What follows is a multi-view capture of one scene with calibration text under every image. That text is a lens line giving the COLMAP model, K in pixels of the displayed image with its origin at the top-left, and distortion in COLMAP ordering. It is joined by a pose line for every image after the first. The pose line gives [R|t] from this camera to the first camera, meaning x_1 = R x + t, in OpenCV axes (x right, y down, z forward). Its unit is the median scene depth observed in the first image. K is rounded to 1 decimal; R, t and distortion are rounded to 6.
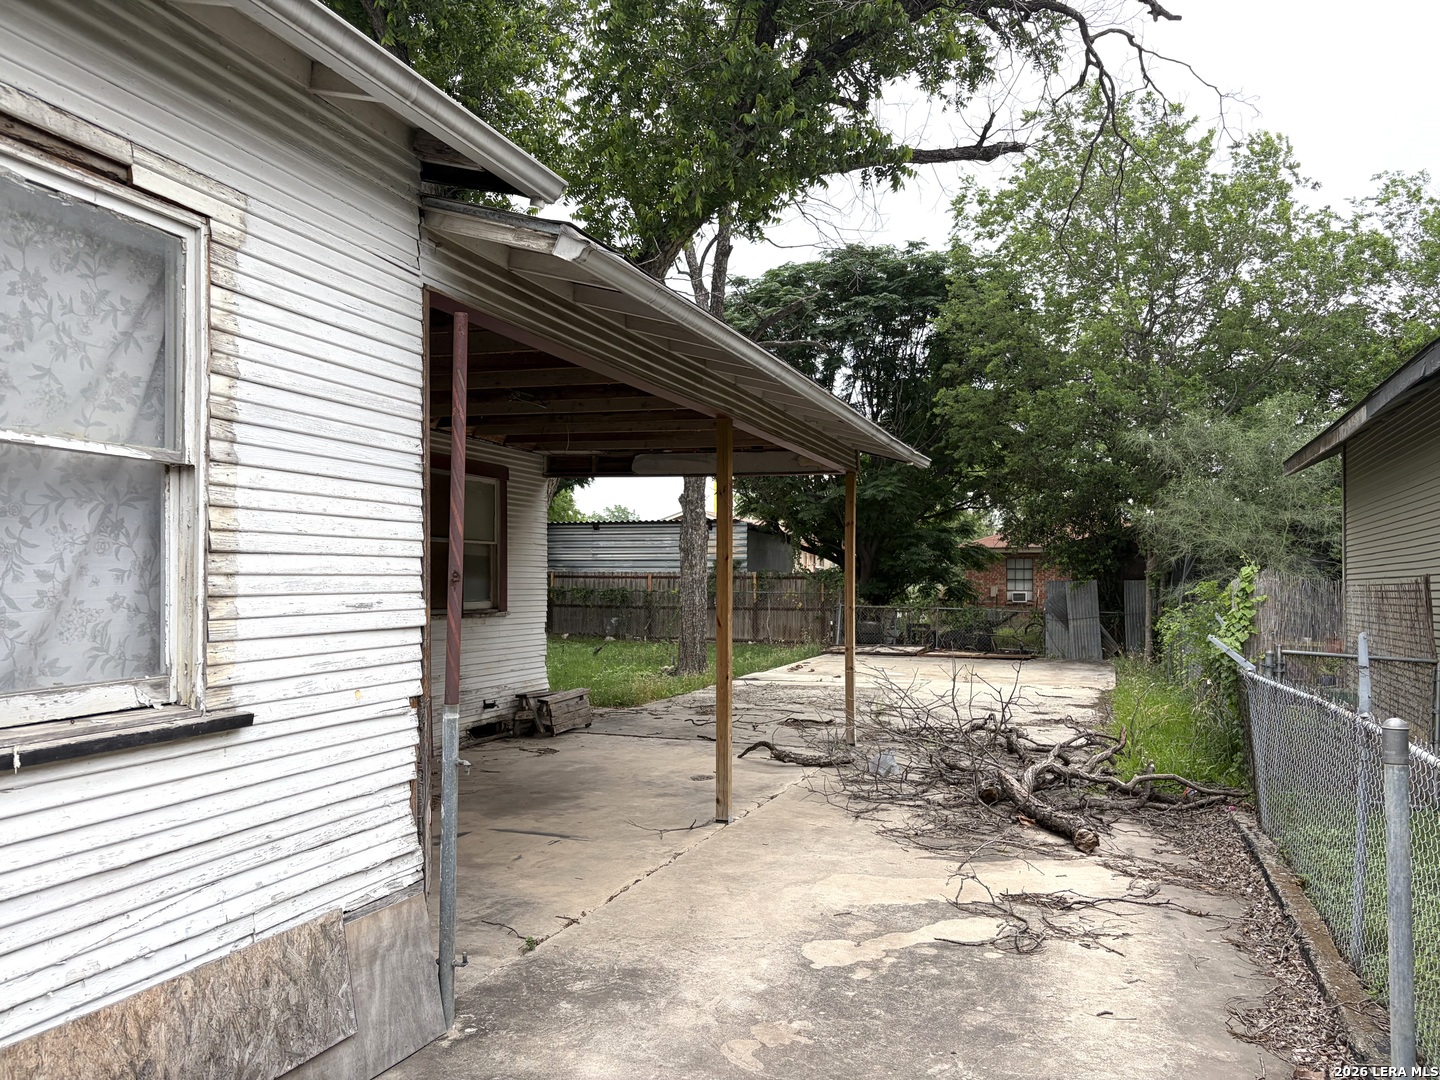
lens RADIAL K [[1096.8, 0, 720.7], [0, 1096.8, 544.6], [0, 0, 1]] dist [0.020188, -0.031114]
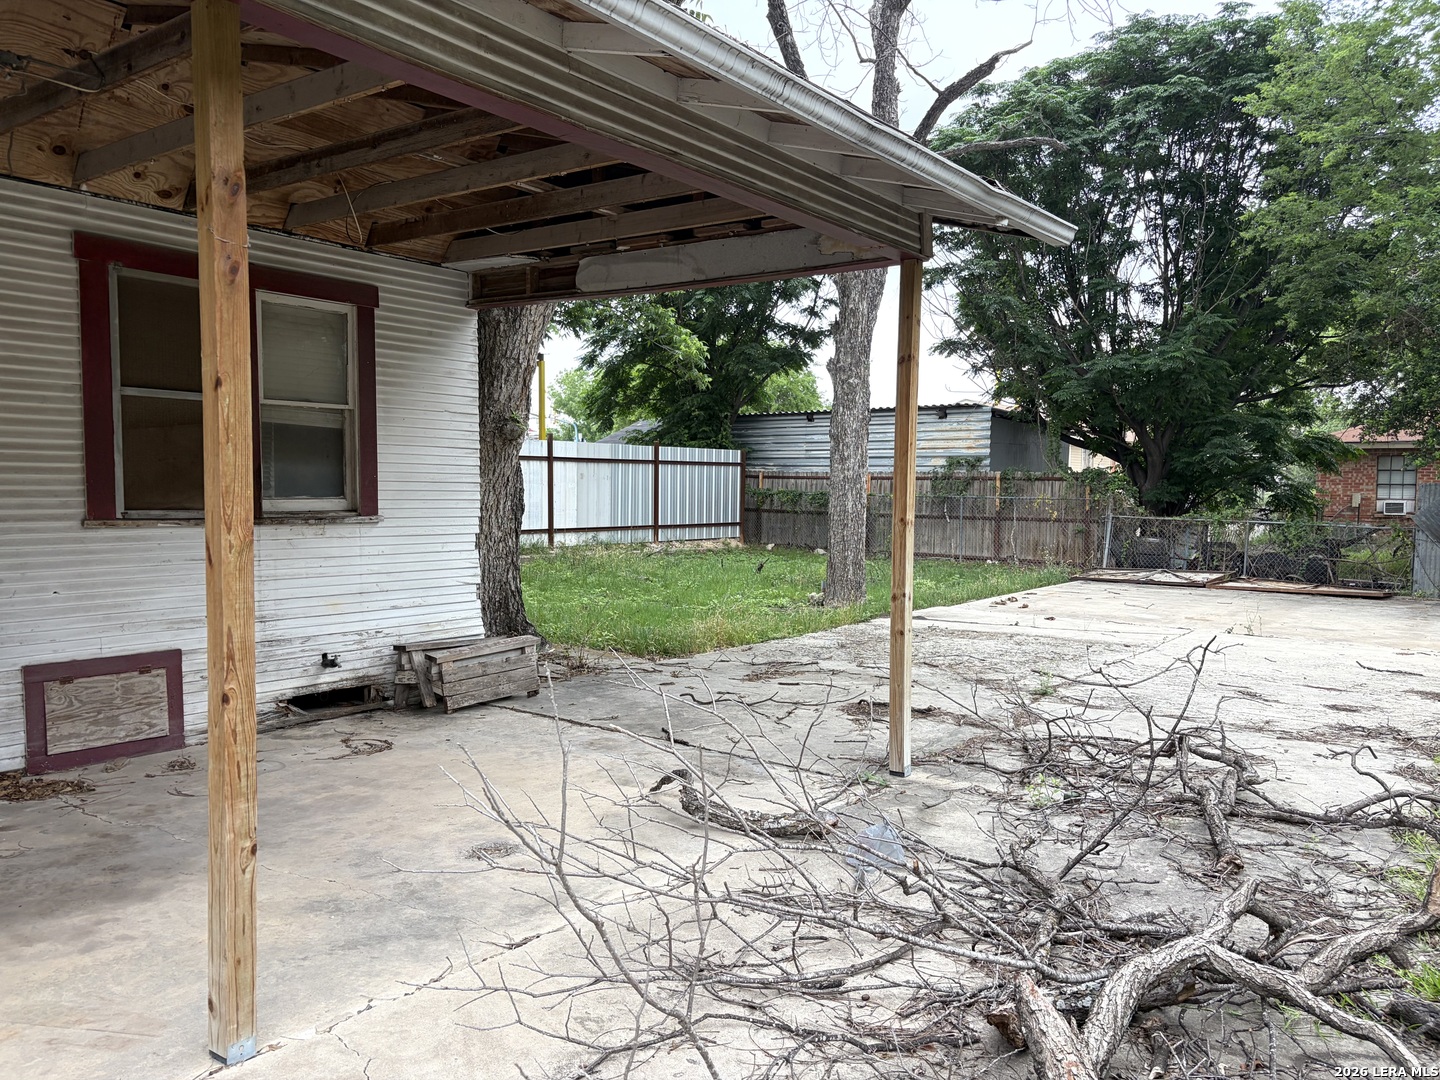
lens RADIAL K [[1096.8, 0, 718.4], [0, 1096.8, 542.3], [0, 0, 1]] dist [0.020188, -0.031114]
pose [[0.952746, 0.021408, -0.303014, 0.087651], [0.003589, 0.996651, 0.081696, 0.011690], [0.303748, -0.078923, 0.949478, 0.211686]]
